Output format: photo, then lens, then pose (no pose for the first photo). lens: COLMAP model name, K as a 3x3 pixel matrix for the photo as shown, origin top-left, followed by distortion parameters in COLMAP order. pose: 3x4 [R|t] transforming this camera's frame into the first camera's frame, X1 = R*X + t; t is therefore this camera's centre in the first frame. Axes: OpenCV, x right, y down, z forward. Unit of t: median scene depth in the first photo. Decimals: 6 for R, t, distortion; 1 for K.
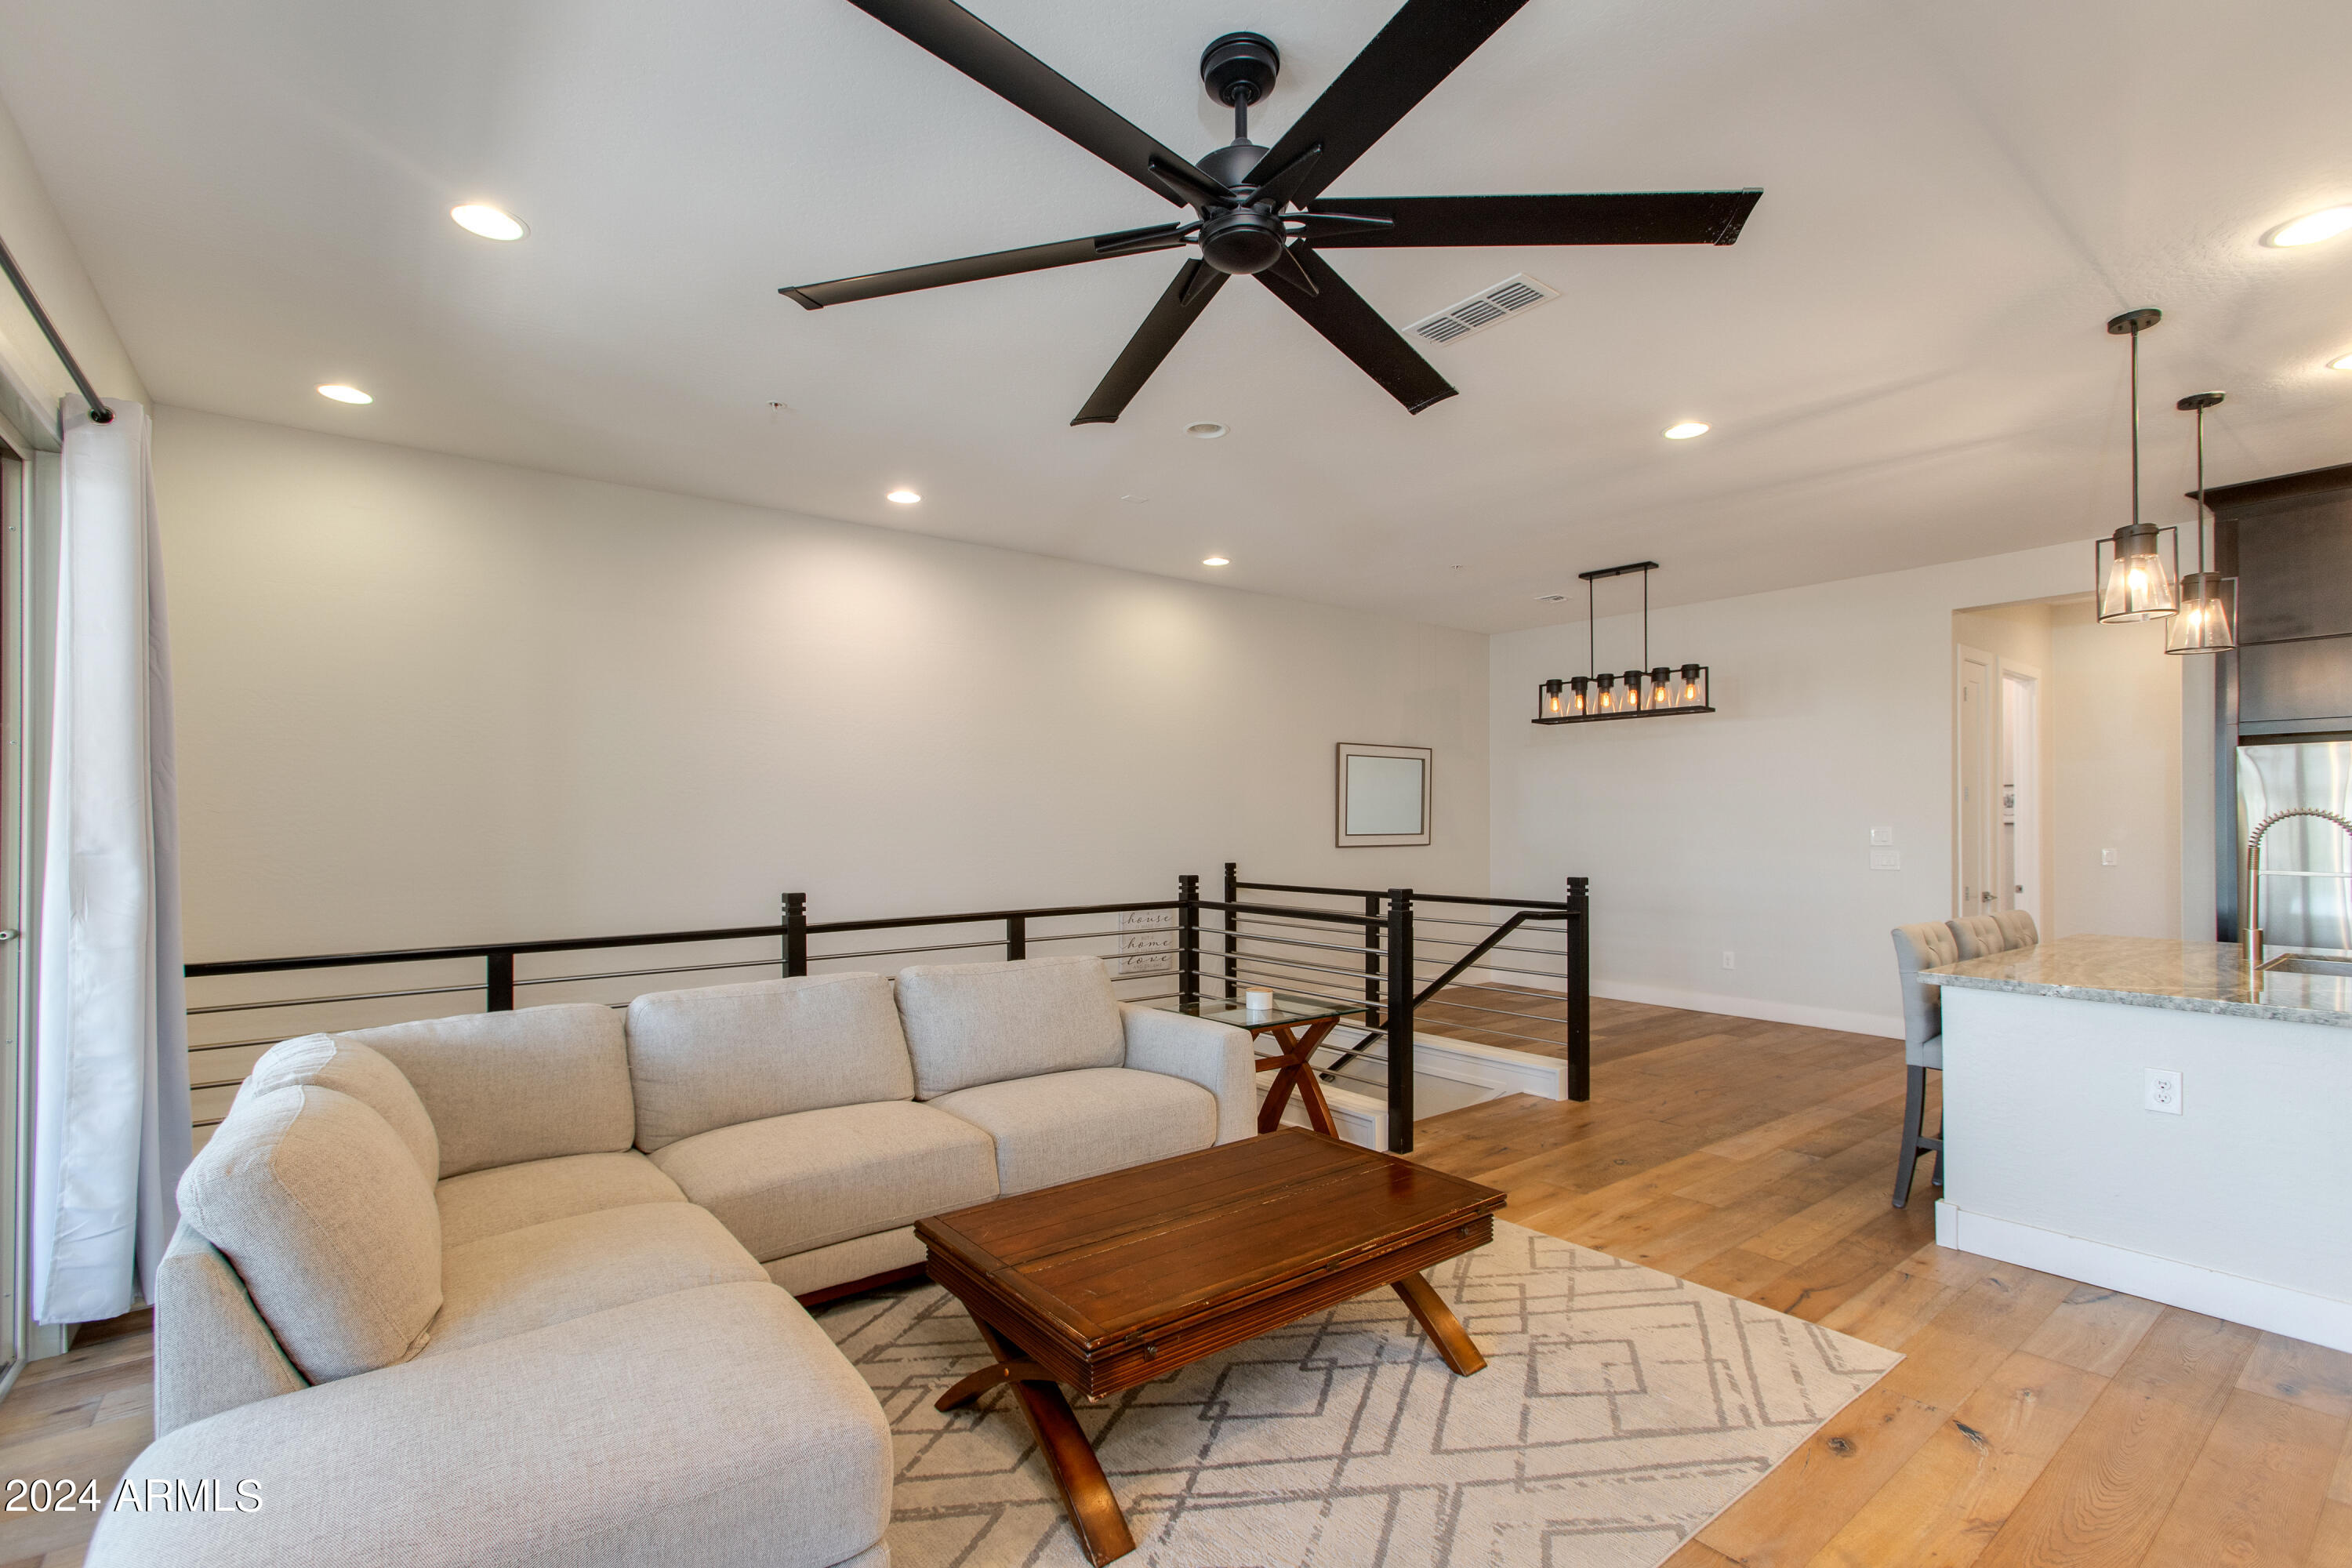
lens RADIAL K [[1061.7, 0, 1178.6], [0, 1061.7, 821.3], [0, 0, 1]] dist [-0.013077, 0.008845]
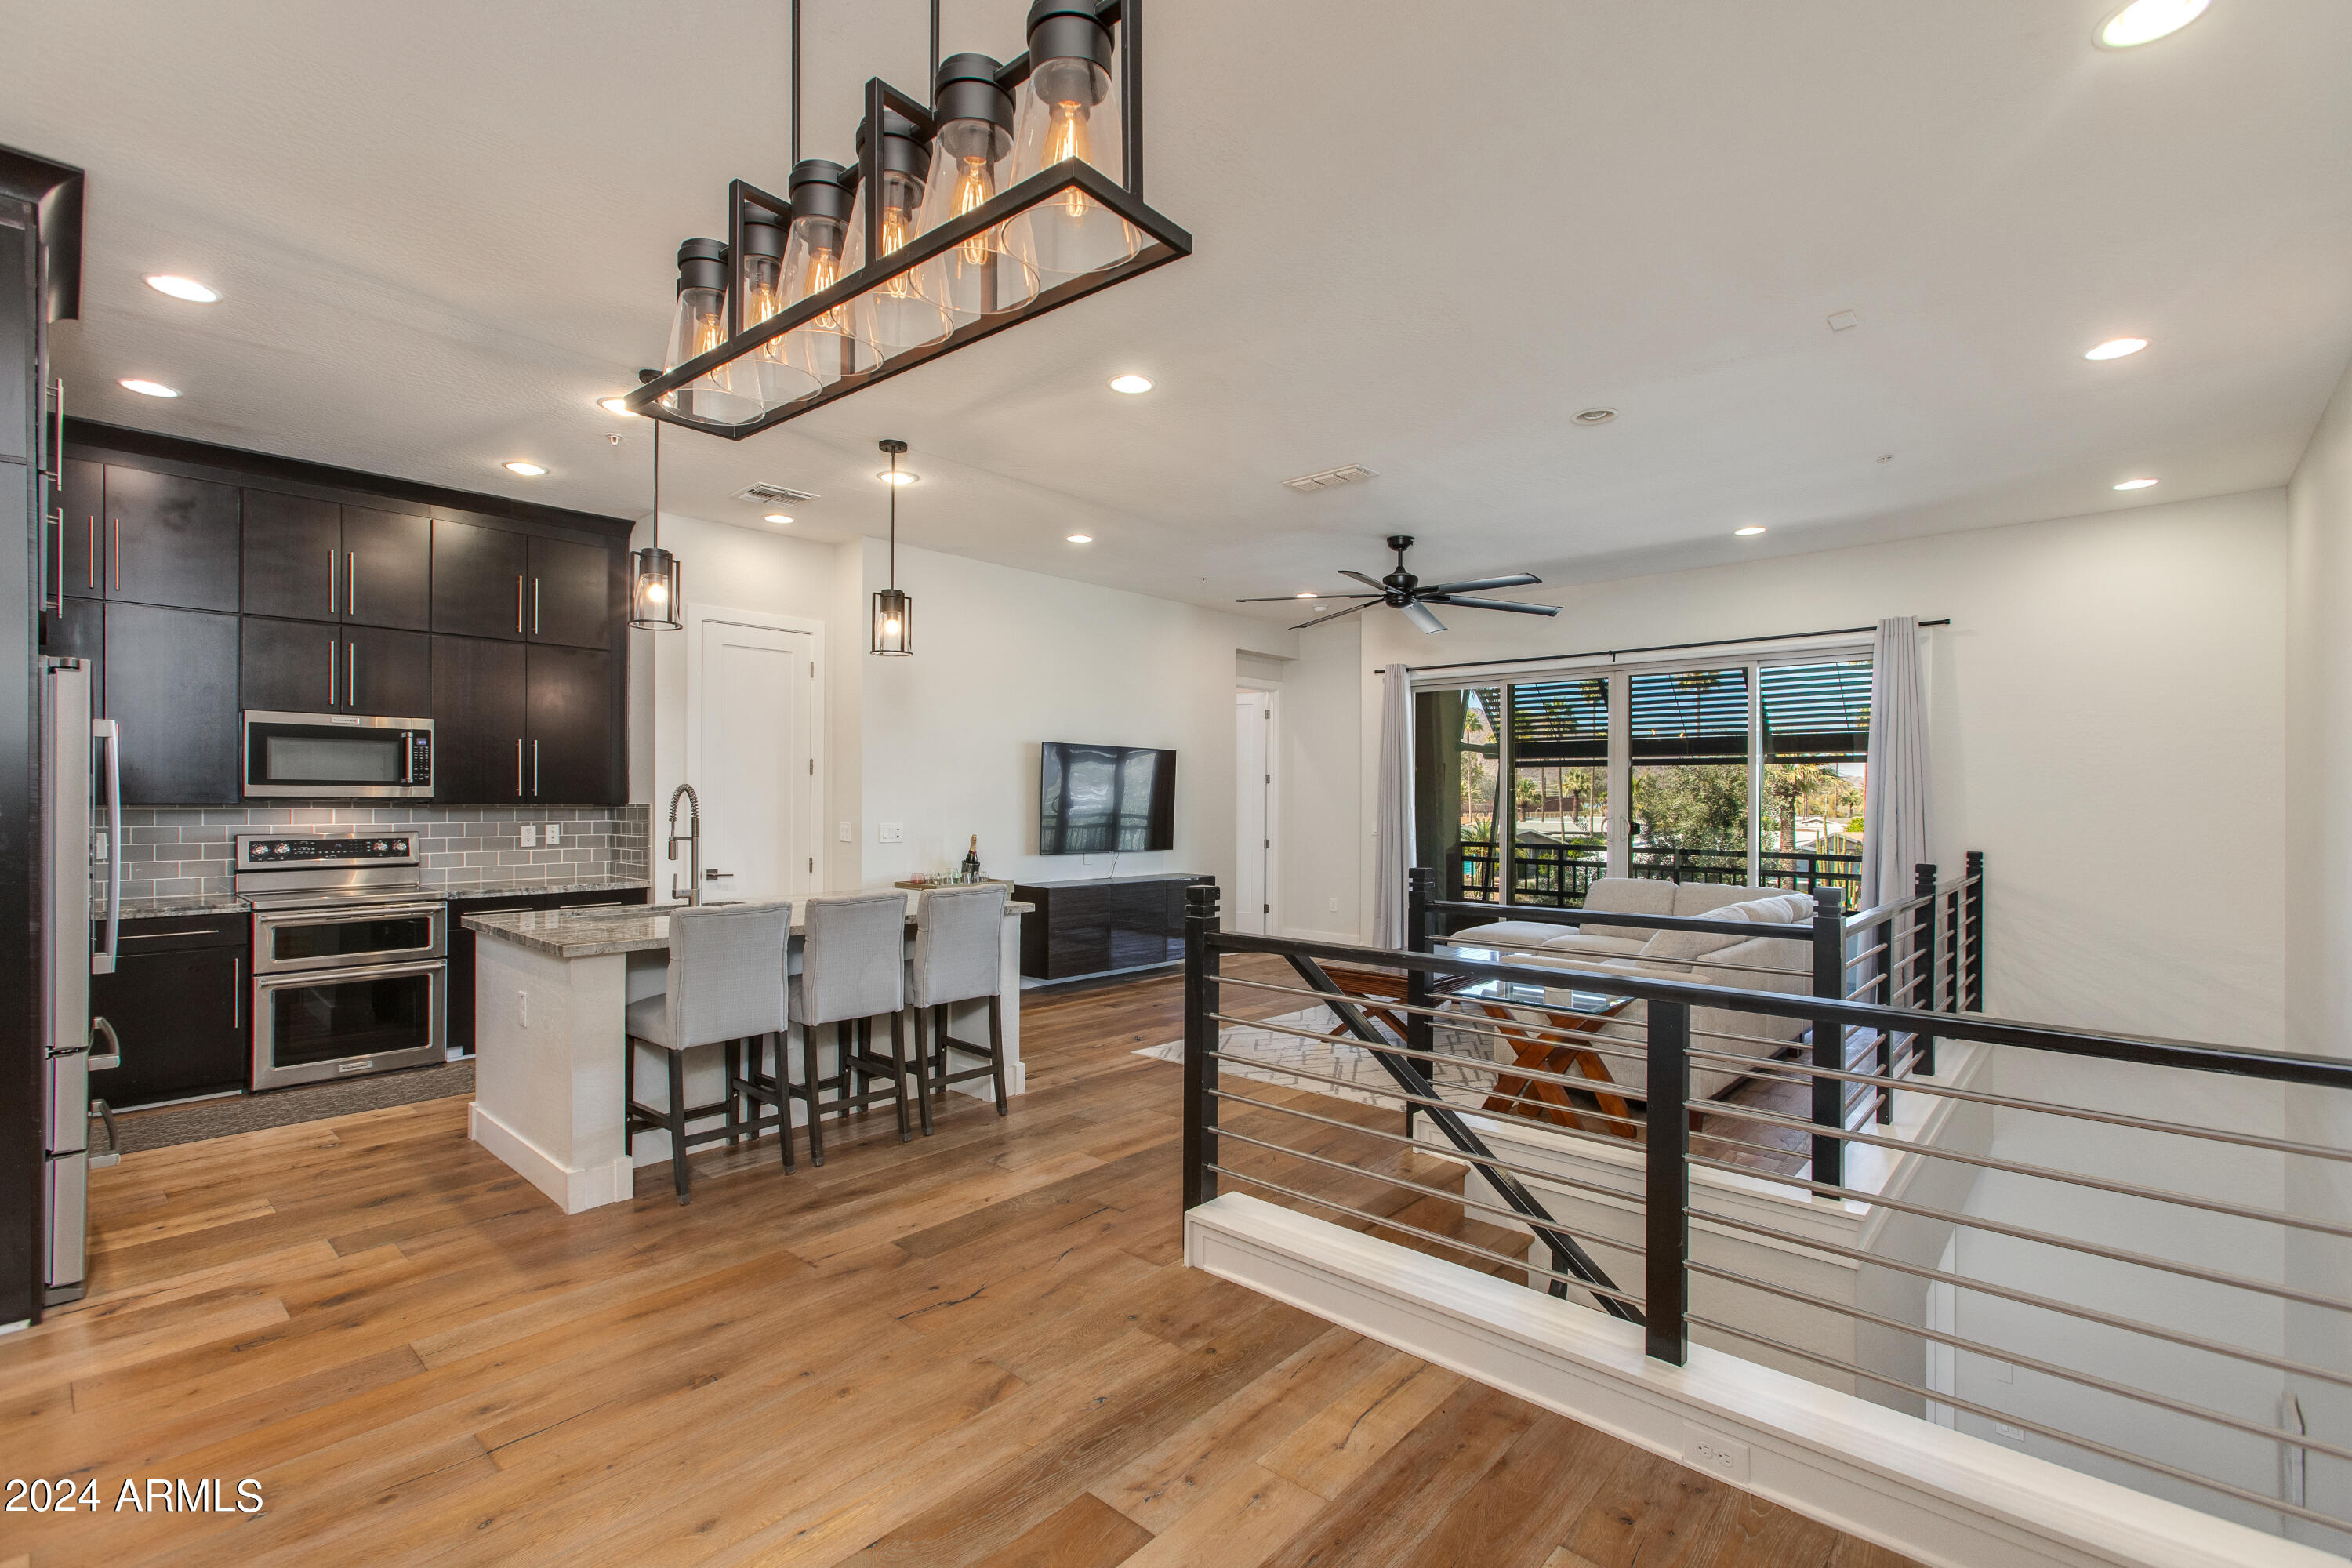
lens RADIAL K [[1073.2, 0, 1167.6], [0, 1073.2, 792.1], [0, 0, 1]] dist [-0.000661, 0.003118]
pose [[-0.986405, -0.002798, -0.164307, 0.624822], [-0.001579, 0.999970, -0.007550, 0.001538], [0.164323, -0.007188, -0.986380, 2.021812]]
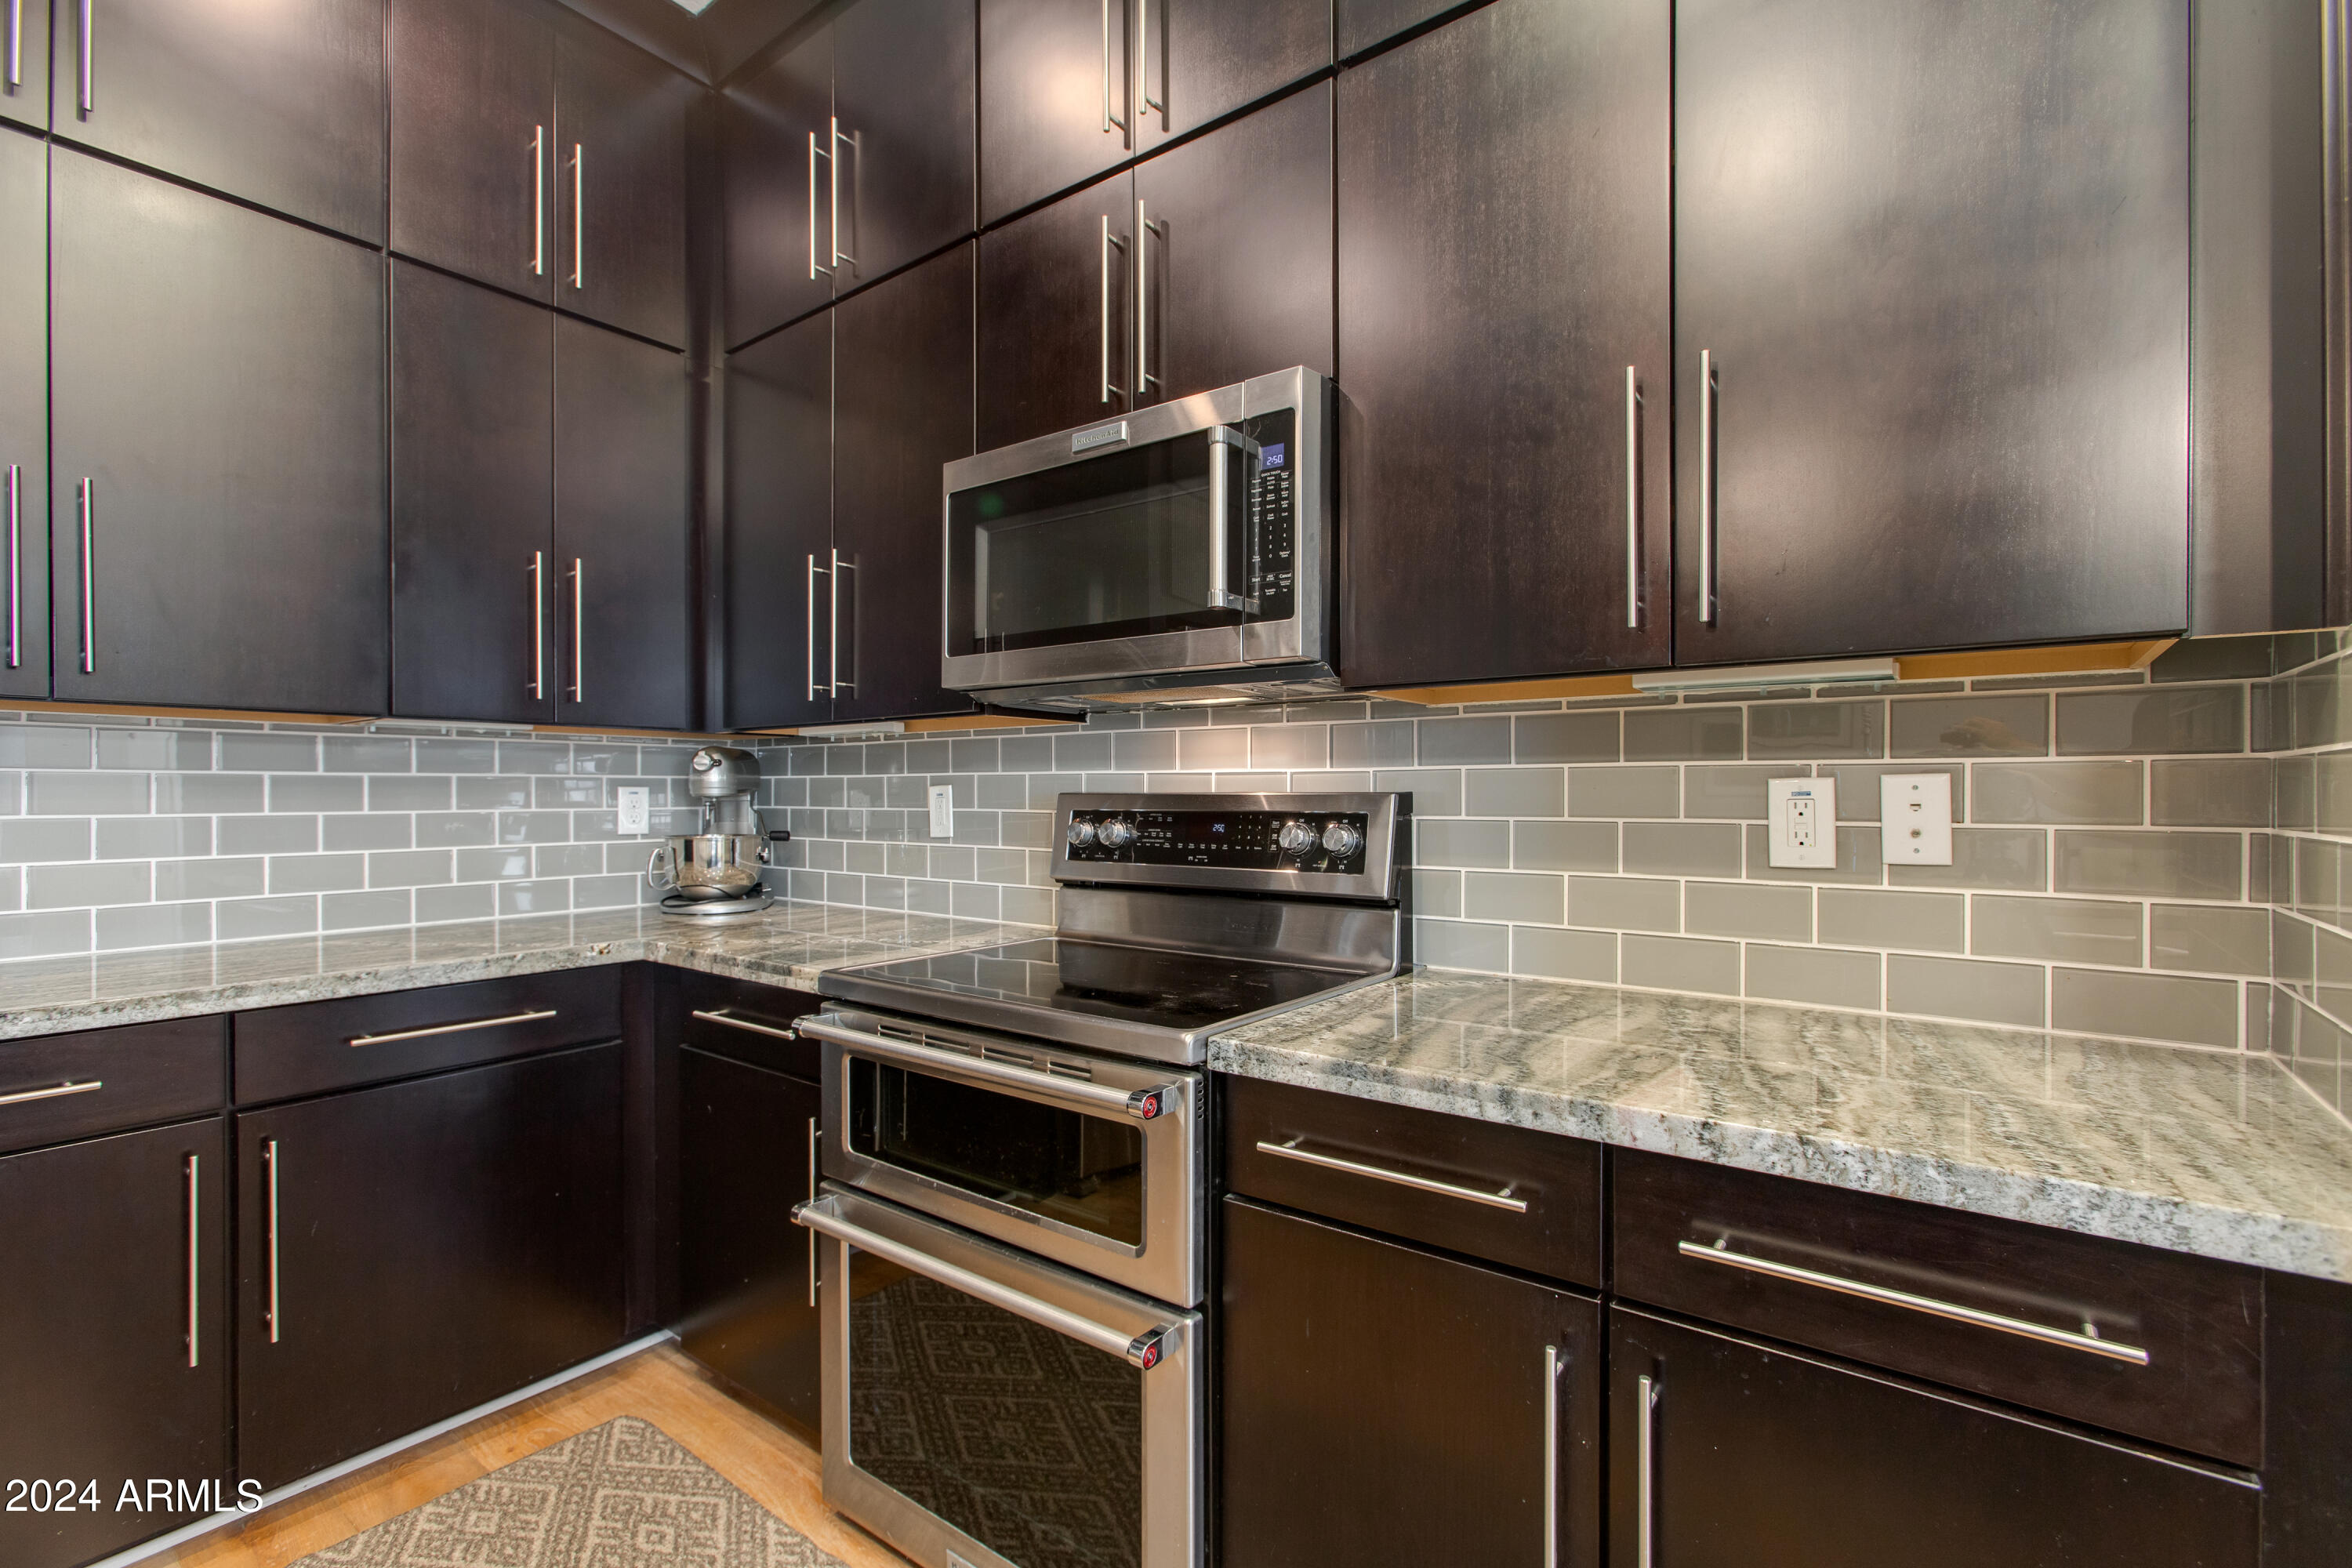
lens RADIAL K [[1061.7, 0, 1170.4], [0, 1061.7, 794.2], [0, 0, 1]] dist [-0.013077, 0.008845]
pose [[-0.268233, 0.000768, 0.963354, 0.983997], [-0.003334, 0.999993, -0.001725, 0.045492], [-0.963348, -0.003675, -0.268229, 0.679563]]
